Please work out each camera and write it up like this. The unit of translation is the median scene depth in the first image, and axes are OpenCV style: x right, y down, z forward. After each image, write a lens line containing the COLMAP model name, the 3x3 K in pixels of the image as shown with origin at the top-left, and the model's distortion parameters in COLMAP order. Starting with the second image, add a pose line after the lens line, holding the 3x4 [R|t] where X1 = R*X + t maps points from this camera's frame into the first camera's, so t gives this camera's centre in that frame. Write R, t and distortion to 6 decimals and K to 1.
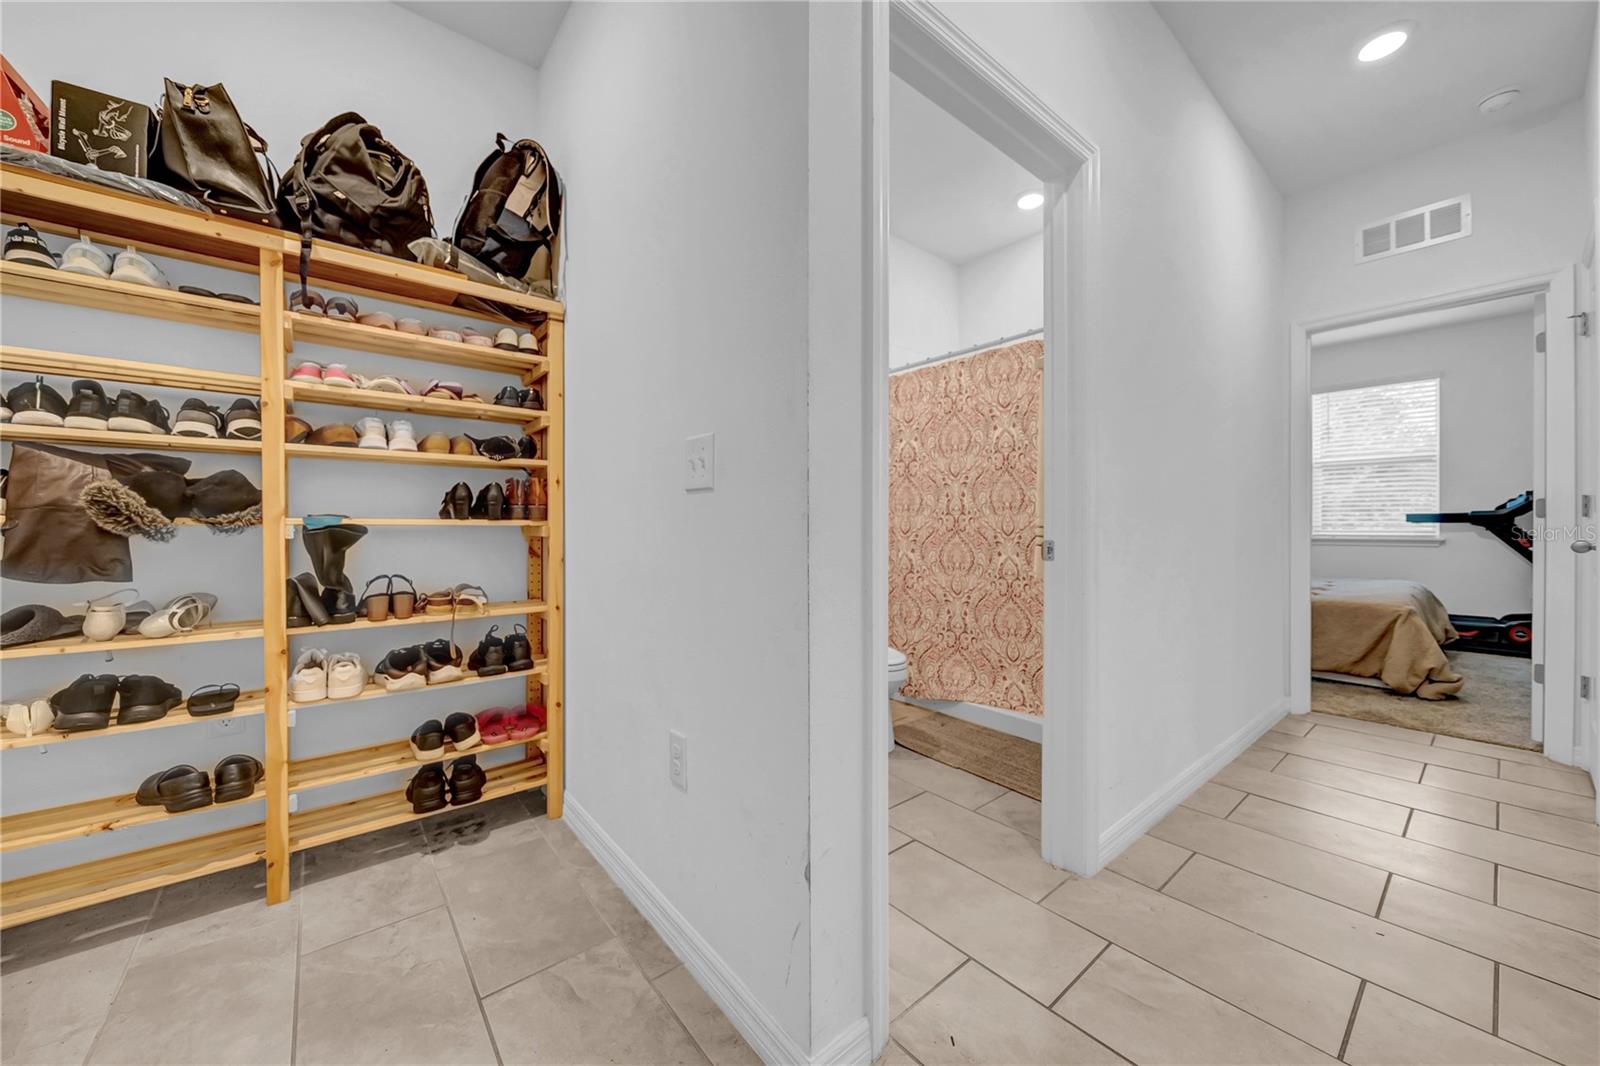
lens RADIAL K [[586.6, 0, 803.2], [0, 586.6, 528.9], [0, 0, 1]] dist [-0.005776, -0.000238]
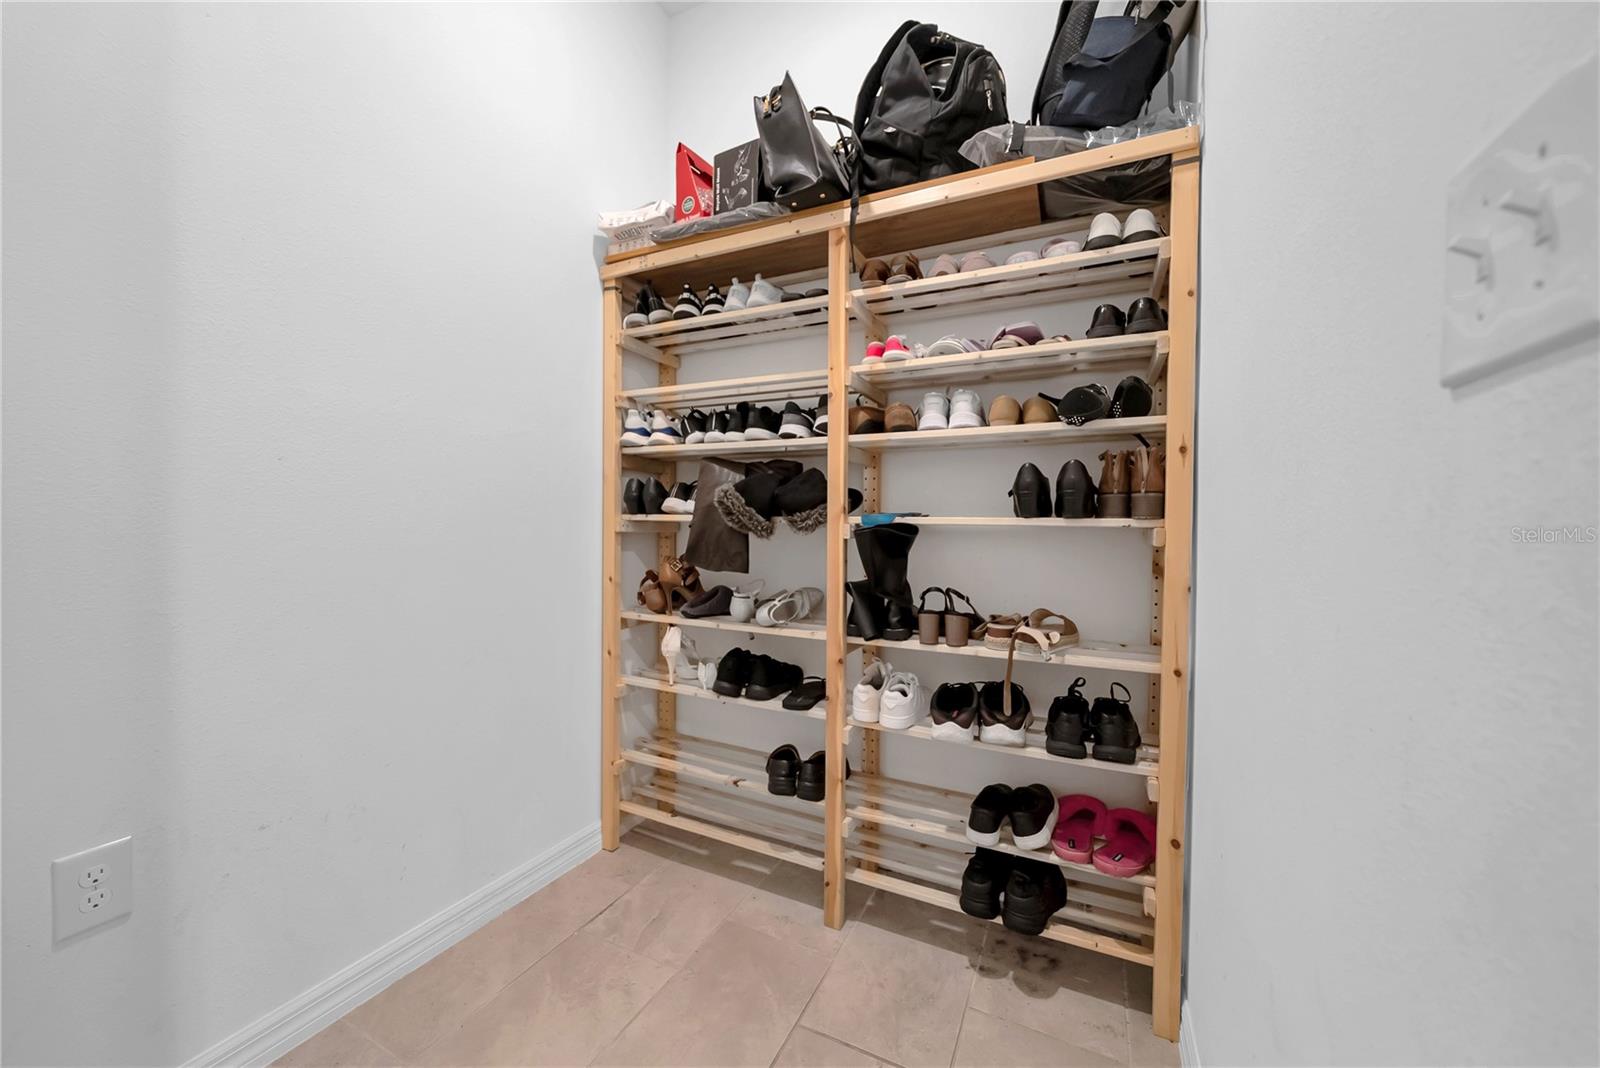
lens RADIAL K [[586.6, 0, 802.6], [0, 586.6, 530.2], [0, 0, 1]] dist [-0.005776, -0.000238]
pose [[0.416008, 0.016424, -0.909213, -0.069375], [-0.011180, 0.999854, 0.012947, -0.007007], [0.909292, 0.004779, 0.416130, 0.505638]]
